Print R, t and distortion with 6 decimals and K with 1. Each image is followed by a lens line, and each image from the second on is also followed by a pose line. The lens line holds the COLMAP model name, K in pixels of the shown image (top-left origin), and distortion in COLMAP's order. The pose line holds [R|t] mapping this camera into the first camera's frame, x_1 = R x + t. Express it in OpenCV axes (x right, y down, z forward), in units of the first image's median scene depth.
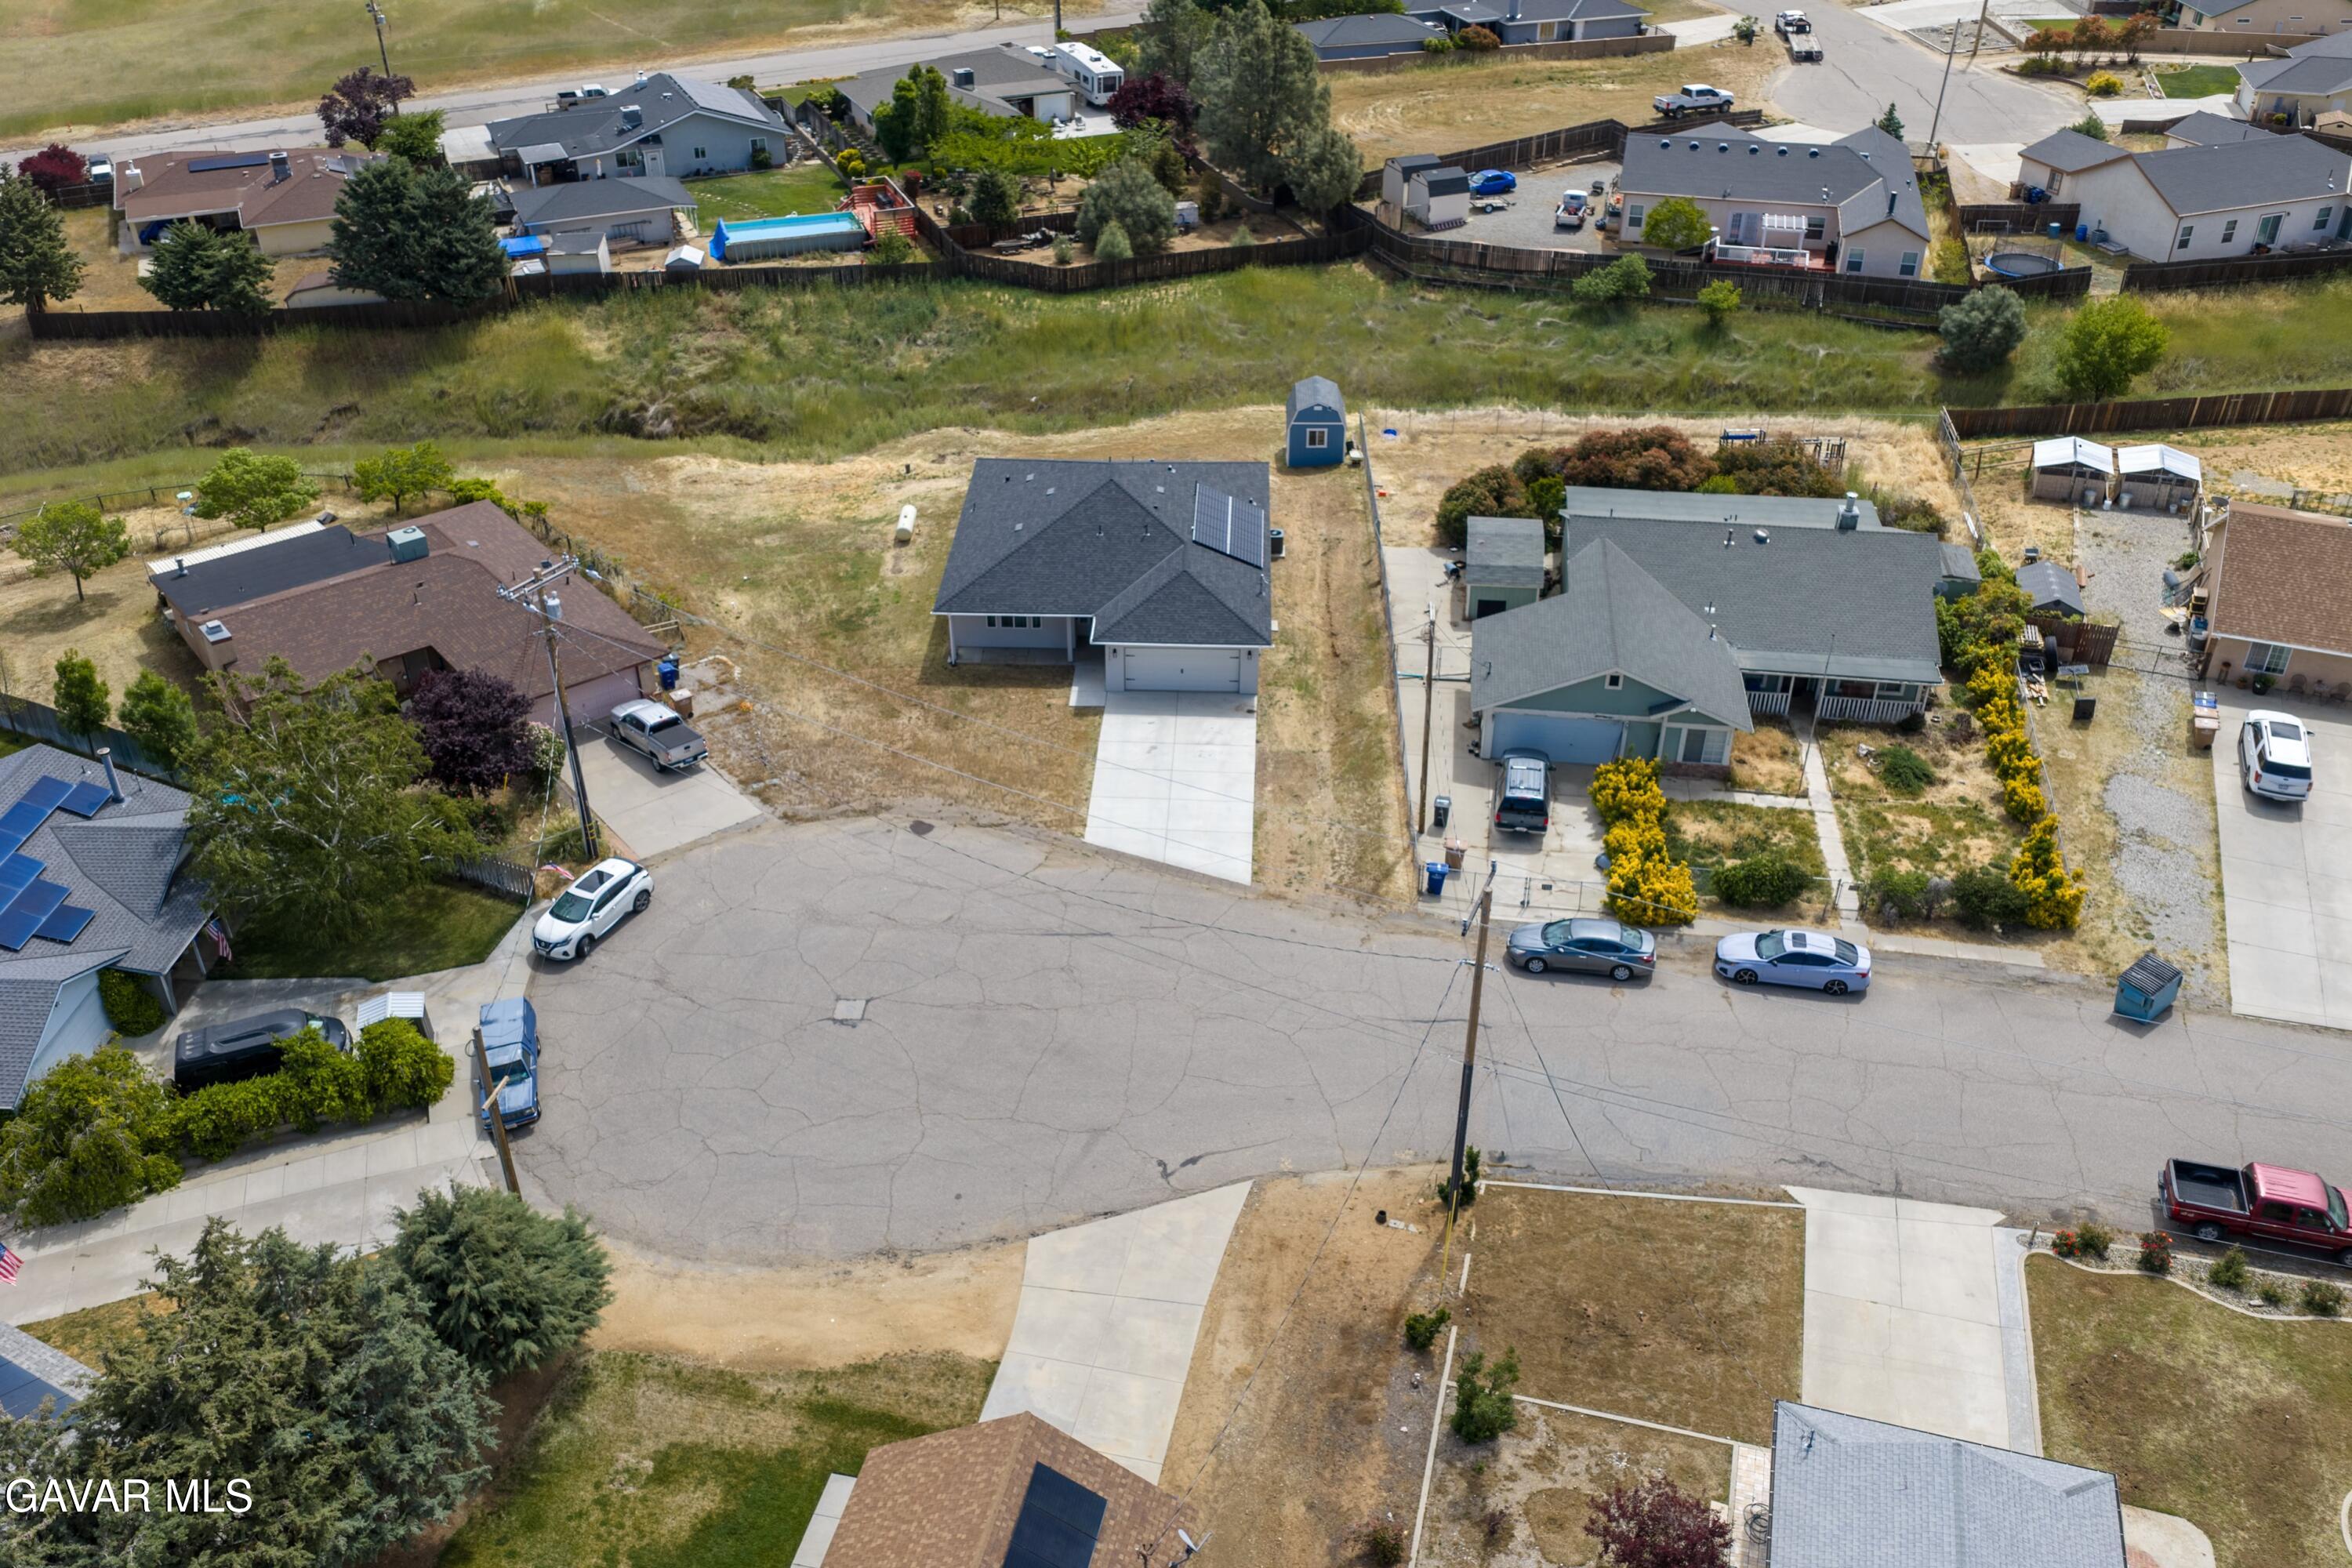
lens RADIAL K [[1944.3, 0, 1202.8], [0, 1944.3, 812.9], [0, 0, 1]] dist [0.037084, -0.073741]
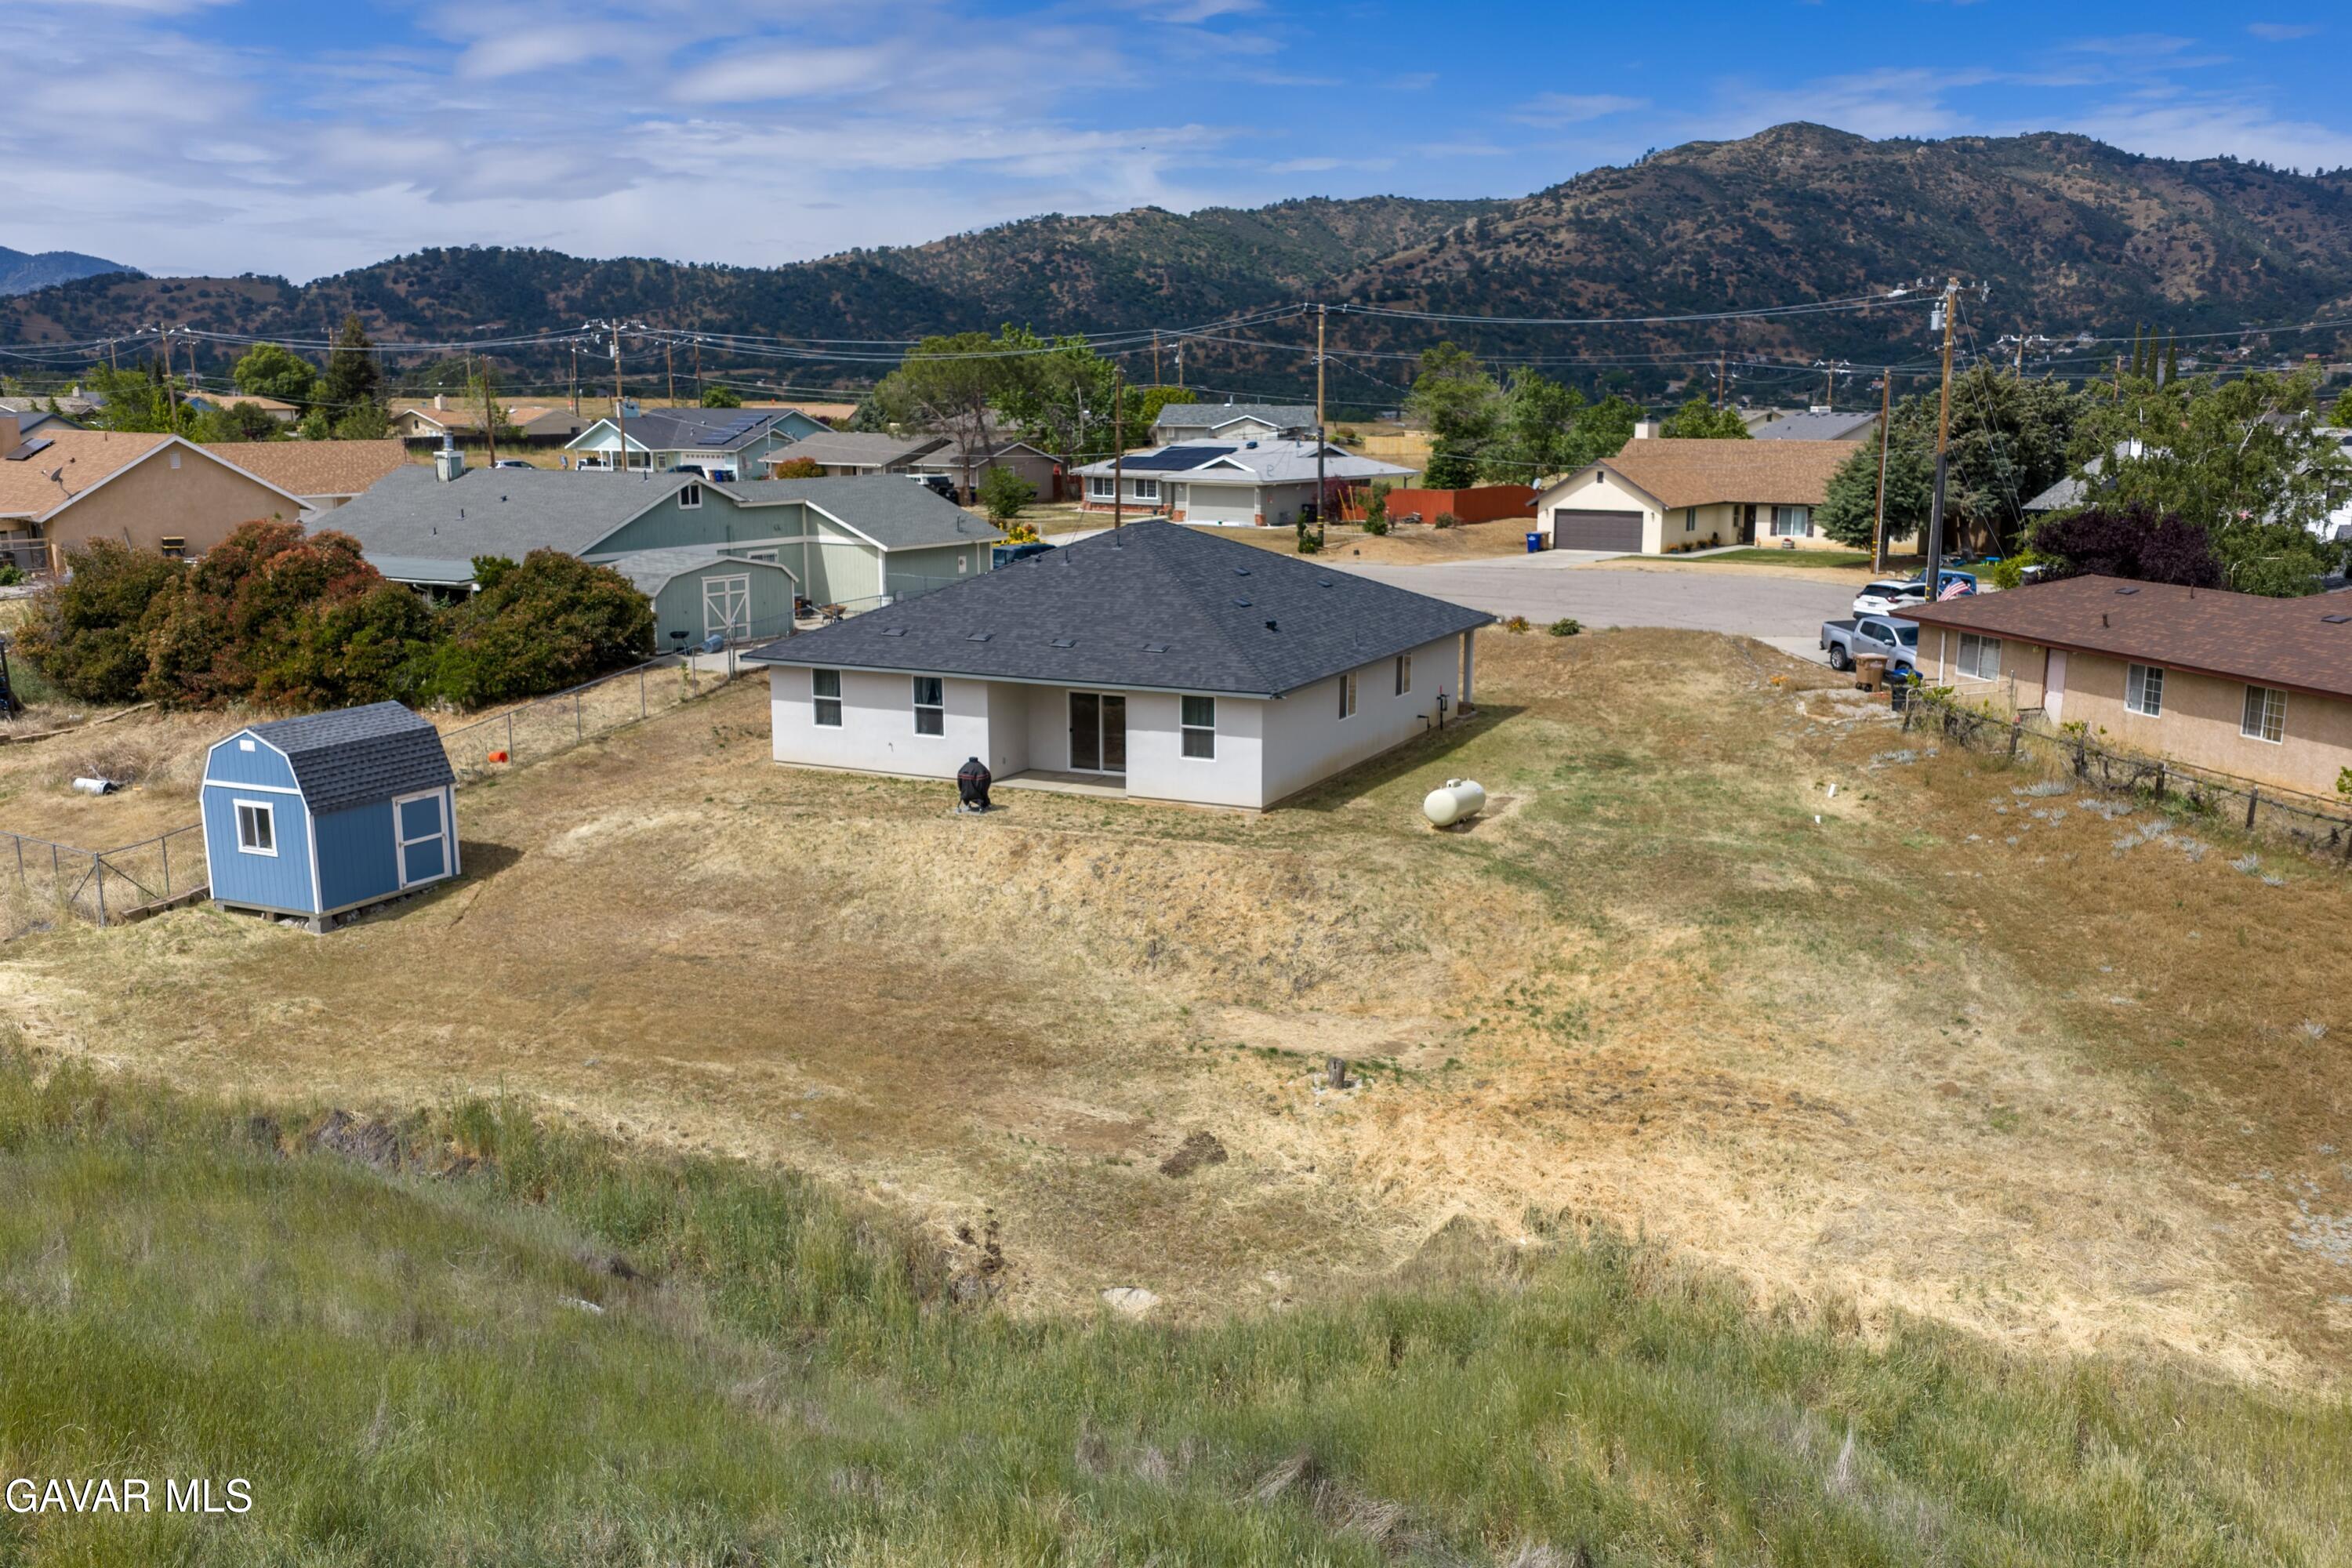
lens RADIAL K [[1944.3, 0, 1202.8], [0, 1944.3, 812.9], [0, 0, 1]] dist [0.037084, -0.073741]
pose [[-0.912094, -0.078393, 0.402415, -0.325671], [0.234812, 0.704724, 0.669498, -0.537000], [-0.336076, 0.705138, -0.624367, 1.517249]]
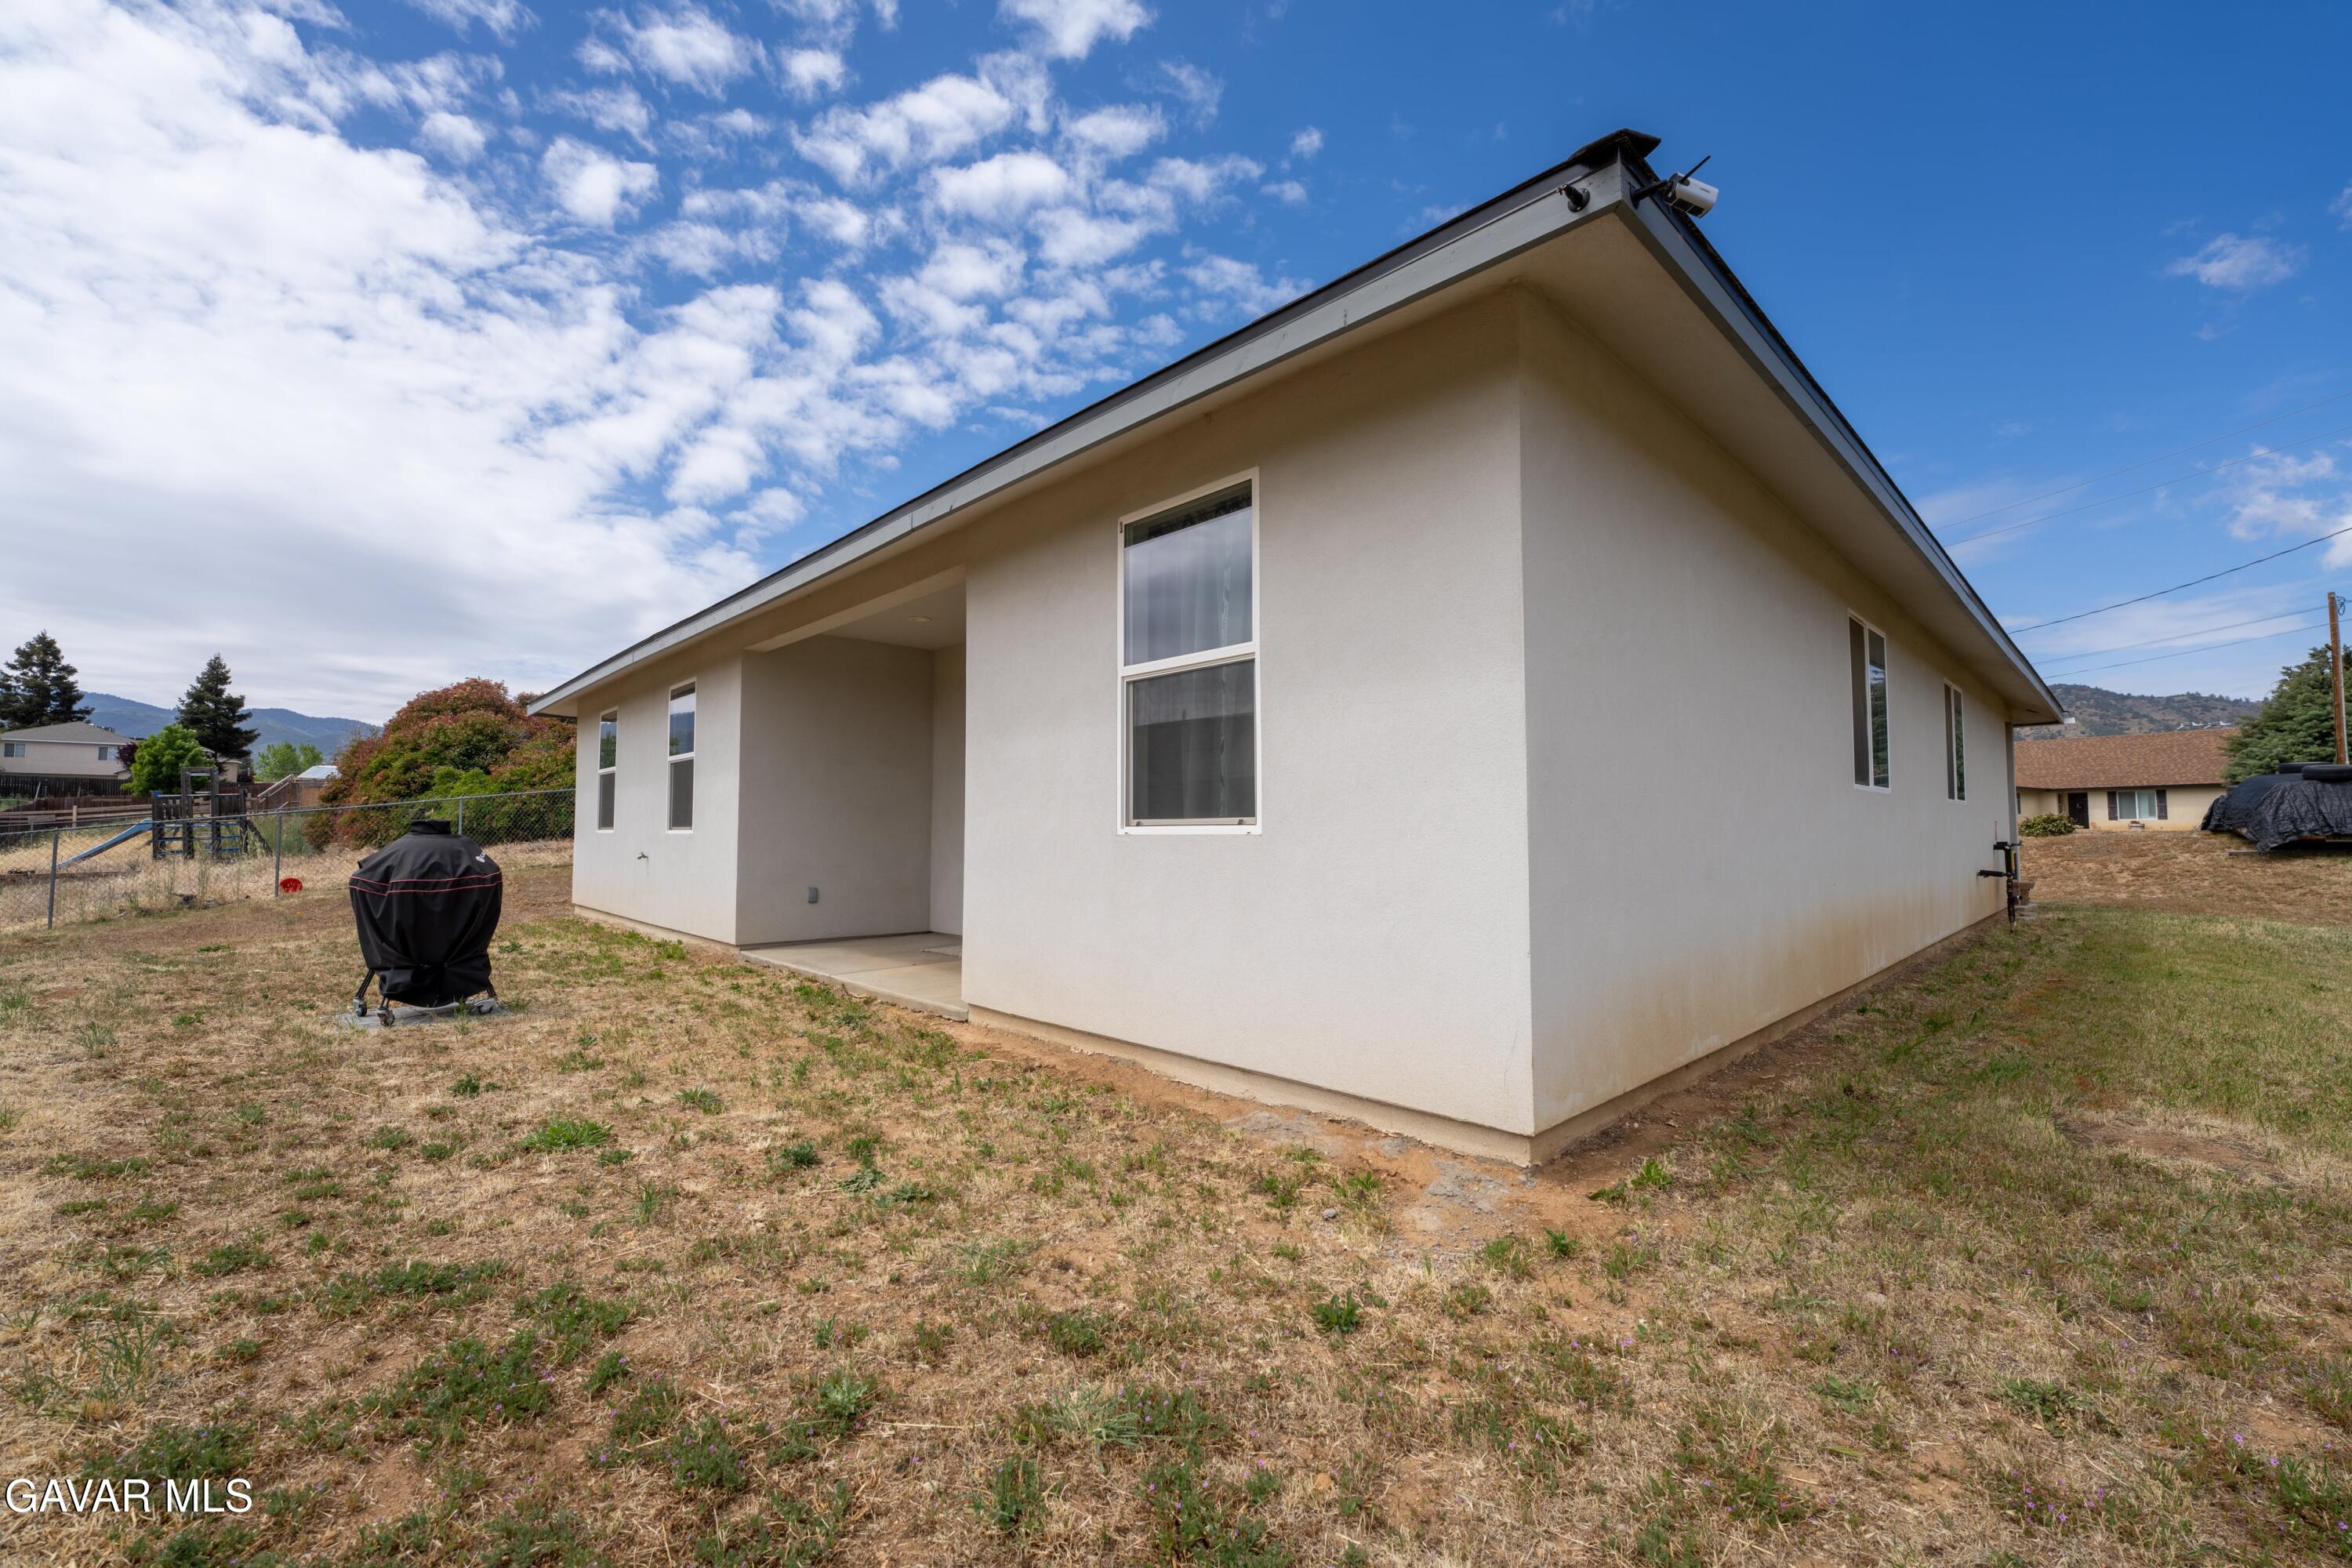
lens RADIAL K [[962.0, 0, 1176.0], [0, 962.0, 784.0], [0, 0, 1]] dist [-0.012058, -0.000063]
pose [[-0.710580, 0.039895, 0.702484, -0.145950], [0.395138, 0.848716, 0.351493, -0.213382], [-0.582187, 0.527342, -0.618845, 1.207640]]
